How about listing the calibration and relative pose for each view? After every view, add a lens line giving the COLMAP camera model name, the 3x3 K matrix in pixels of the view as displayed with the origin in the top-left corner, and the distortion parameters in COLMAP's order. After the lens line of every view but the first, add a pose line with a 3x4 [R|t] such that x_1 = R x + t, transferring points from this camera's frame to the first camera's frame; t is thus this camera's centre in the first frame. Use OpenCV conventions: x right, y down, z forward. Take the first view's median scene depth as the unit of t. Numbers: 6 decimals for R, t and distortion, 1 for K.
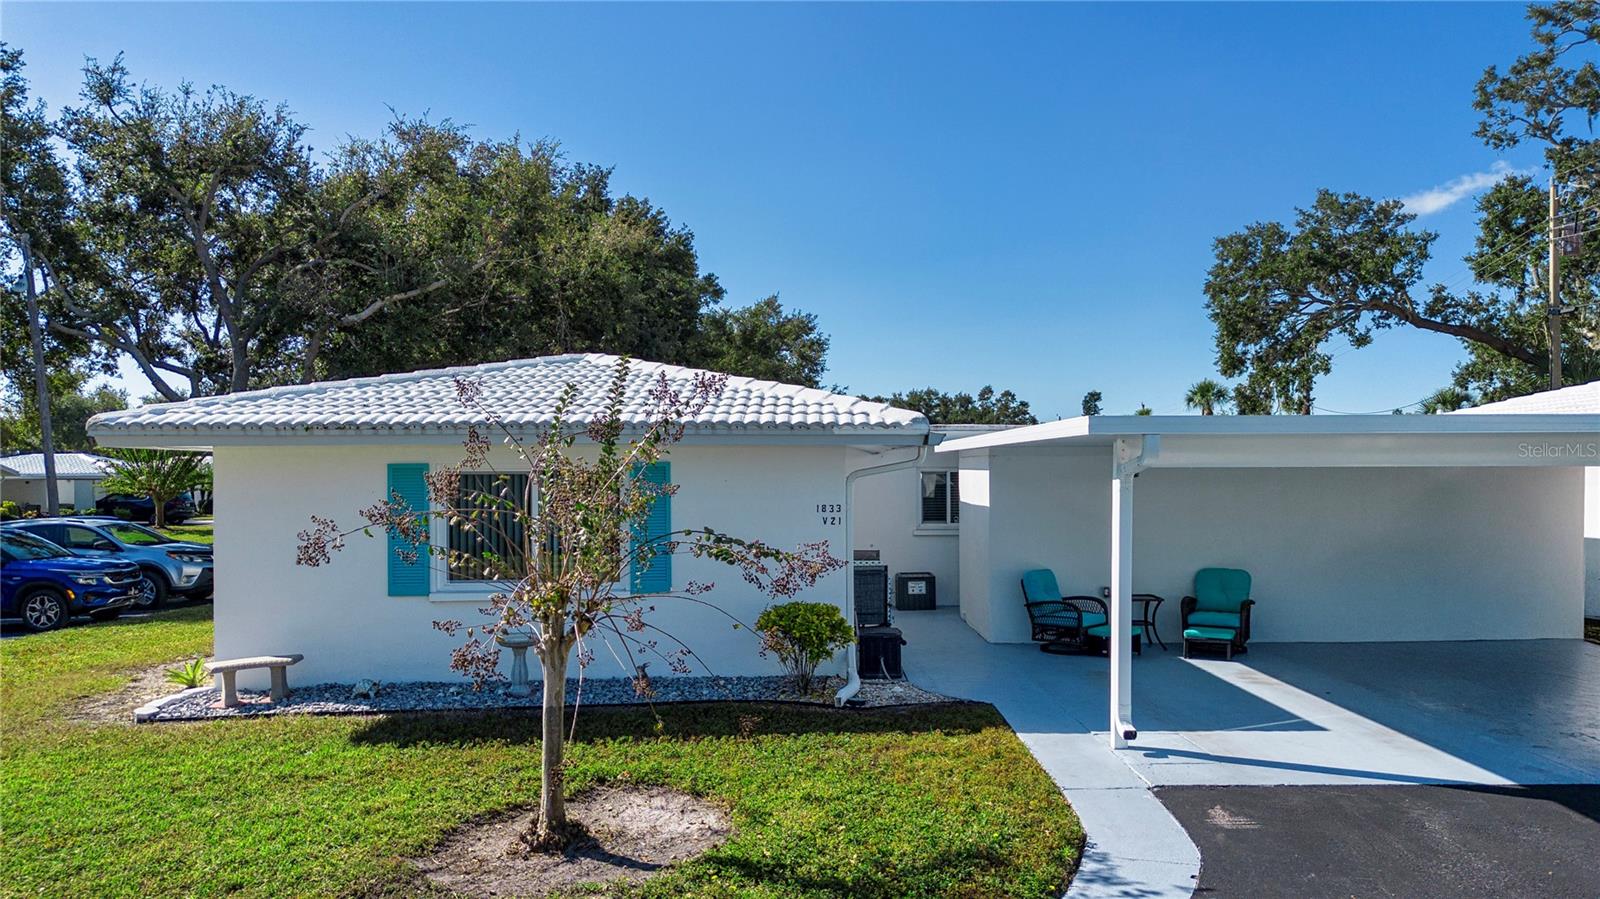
lens RADIAL K [[1158.8, 0, 803.0], [0, 1158.8, 477.1], [0, 0, 1]] dist [0.076114, -0.096431]
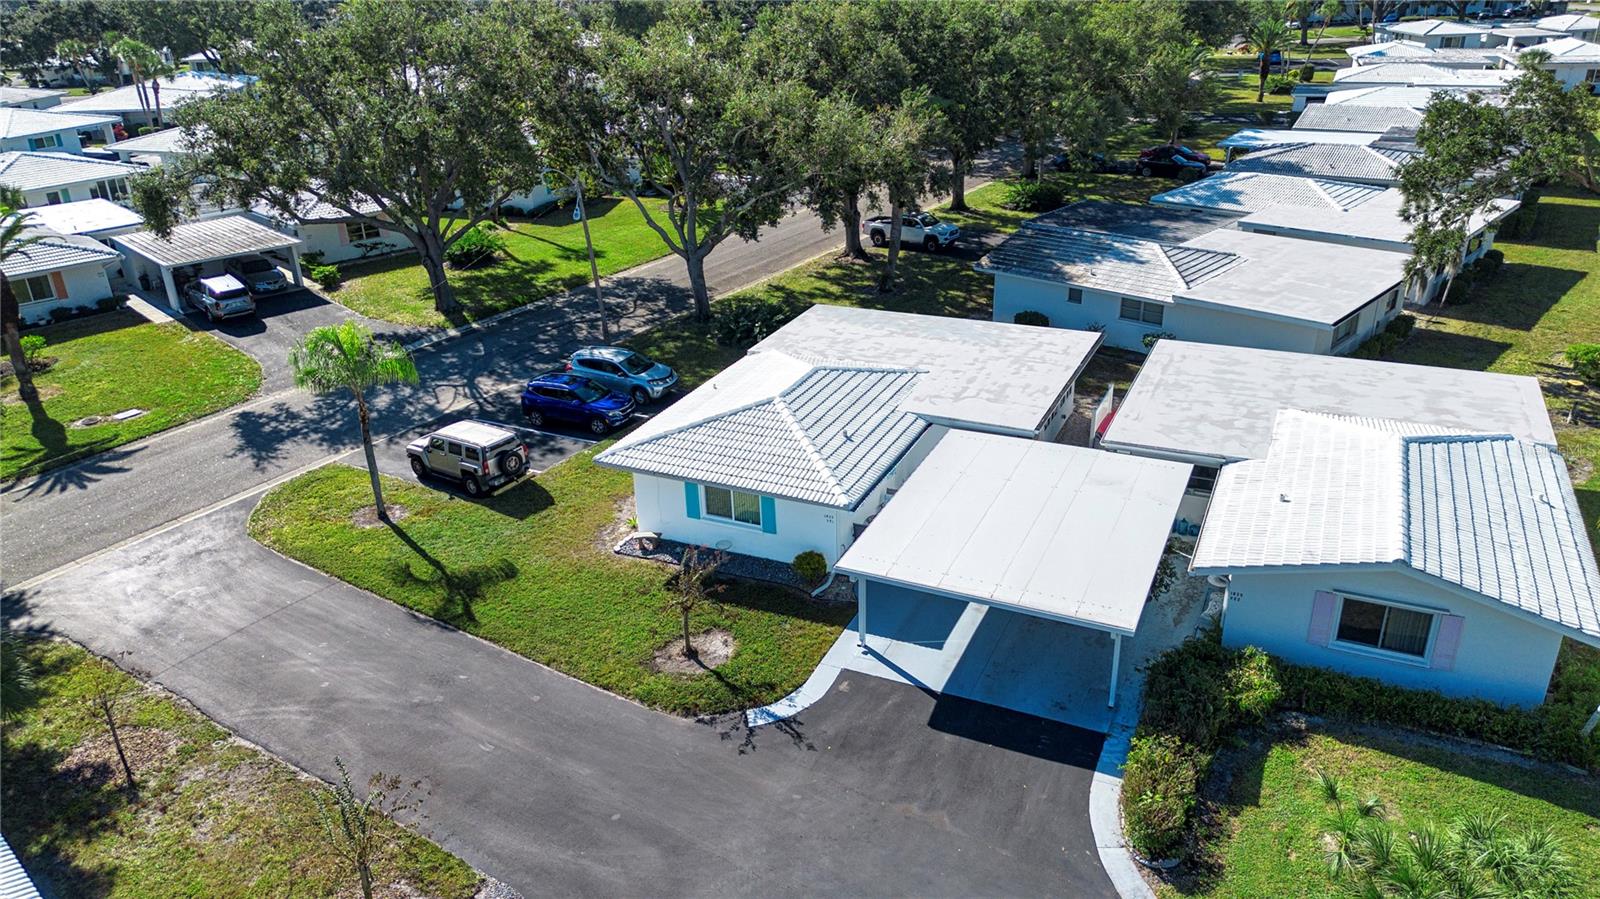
lens RADIAL K [[1158.8, 0, 803.0], [0, 1158.8, 477.1], [0, 0, 1]] dist [0.076114, -0.096431]
pose [[0.900736, 0.167531, -0.400760, 0.994351], [0.025020, 0.901086, 0.432918, -1.180036], [0.433646, -0.399971, 0.807449, -1.098849]]
